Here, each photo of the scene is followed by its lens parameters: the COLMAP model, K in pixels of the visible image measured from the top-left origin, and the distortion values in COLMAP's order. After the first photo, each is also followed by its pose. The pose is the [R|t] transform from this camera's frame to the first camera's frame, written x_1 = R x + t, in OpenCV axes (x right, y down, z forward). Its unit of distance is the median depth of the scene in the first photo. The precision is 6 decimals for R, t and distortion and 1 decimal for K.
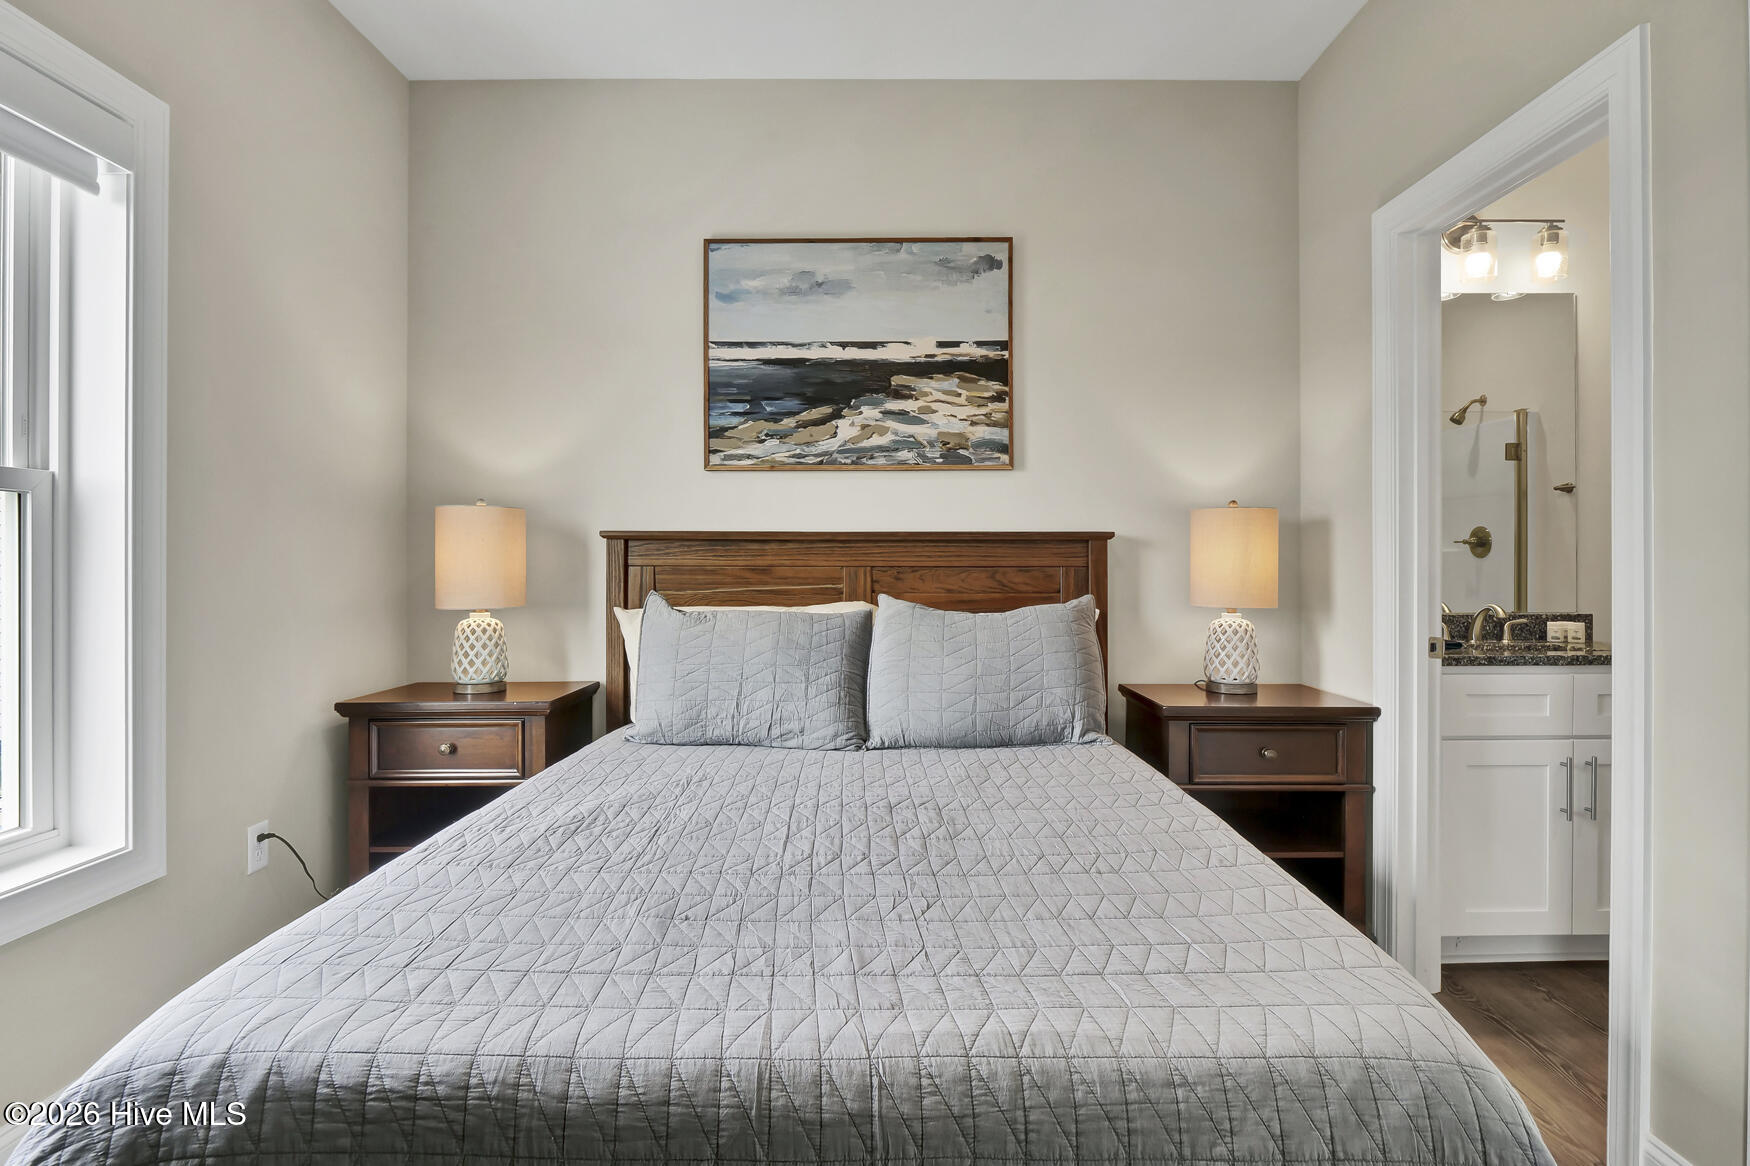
lens RADIAL K [[883.3, 0, 879.1], [0, 883.3, 559.2], [0, 0, 1]] dist [-0.006520, -0.002536]
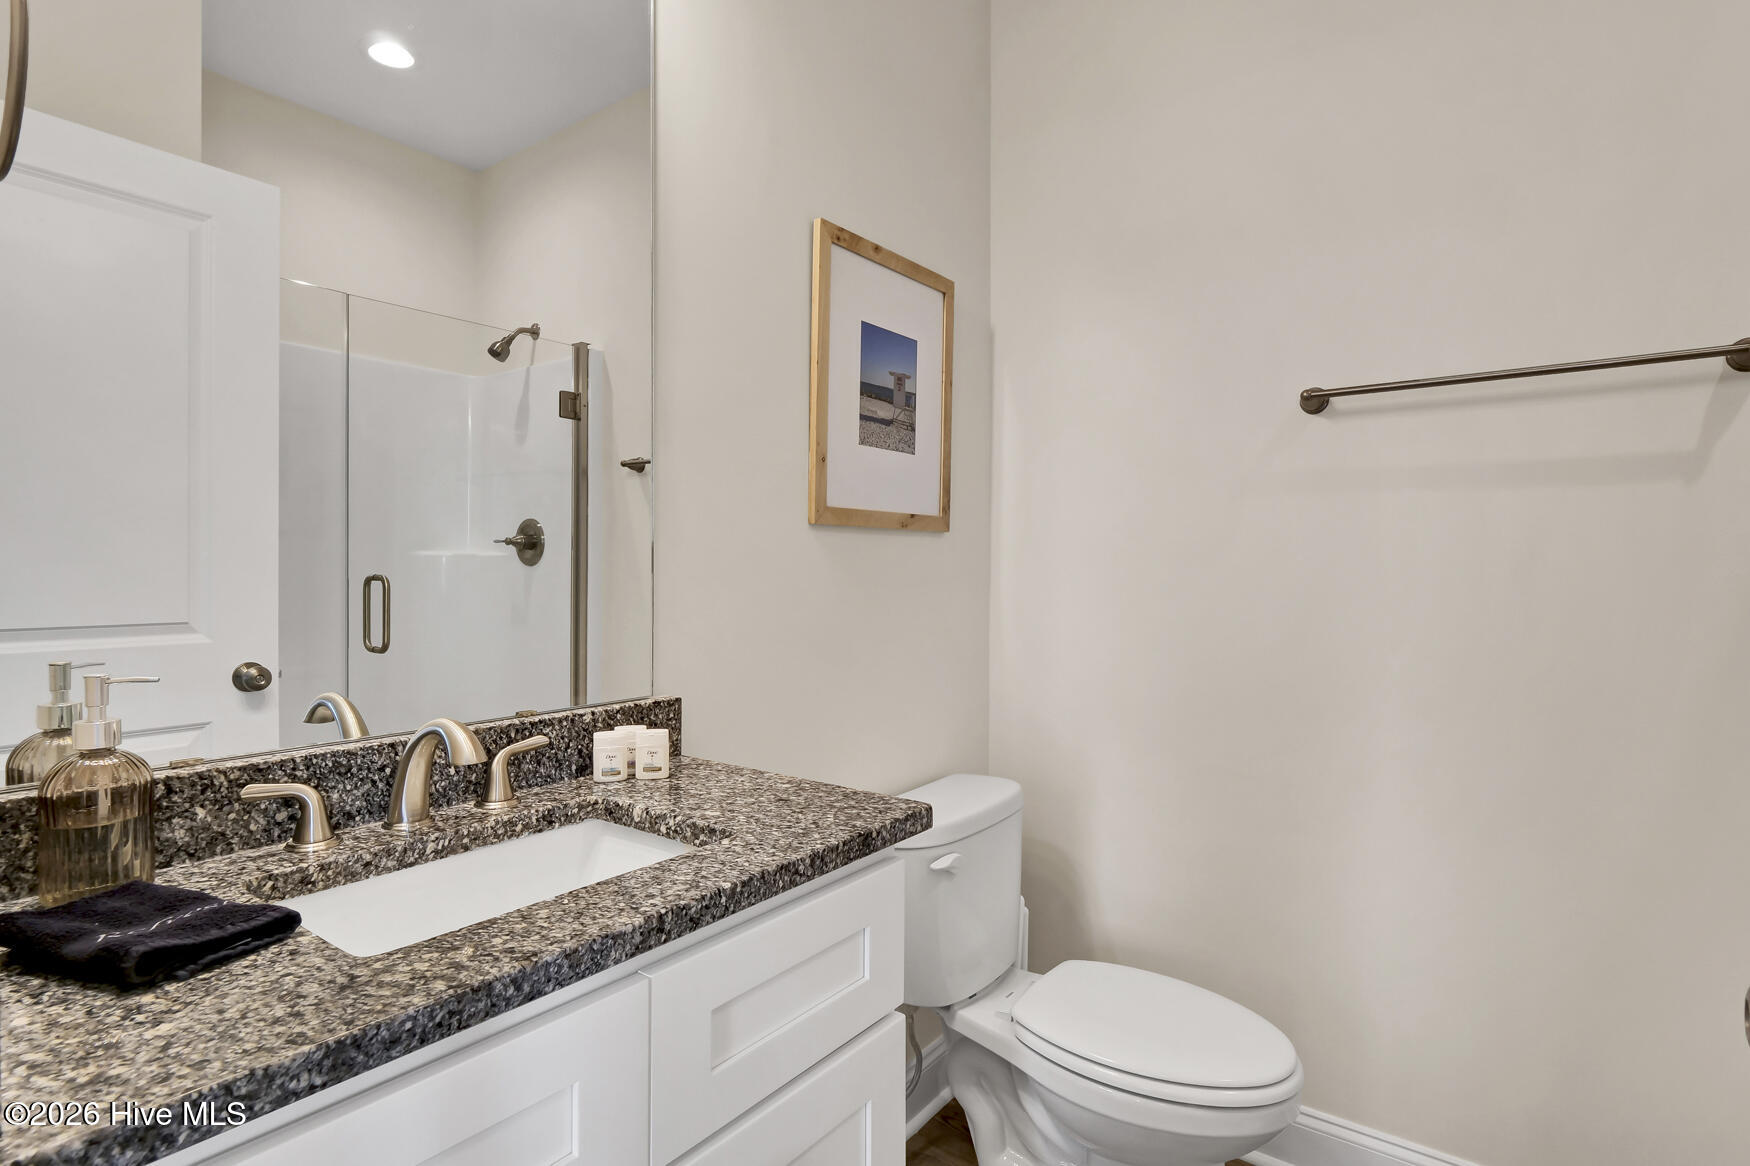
lens RADIAL K [[883.3, 0, 881.2], [0, 883.3, 582.0], [0, 0, 1]] dist [-0.006520, -0.002536]
pose [[0.595612, -0.010539, 0.803203, 0.331763], [-0.007853, 0.999790, 0.018943, -0.004266], [-0.803234, -0.017590, 0.595404, 0.422210]]
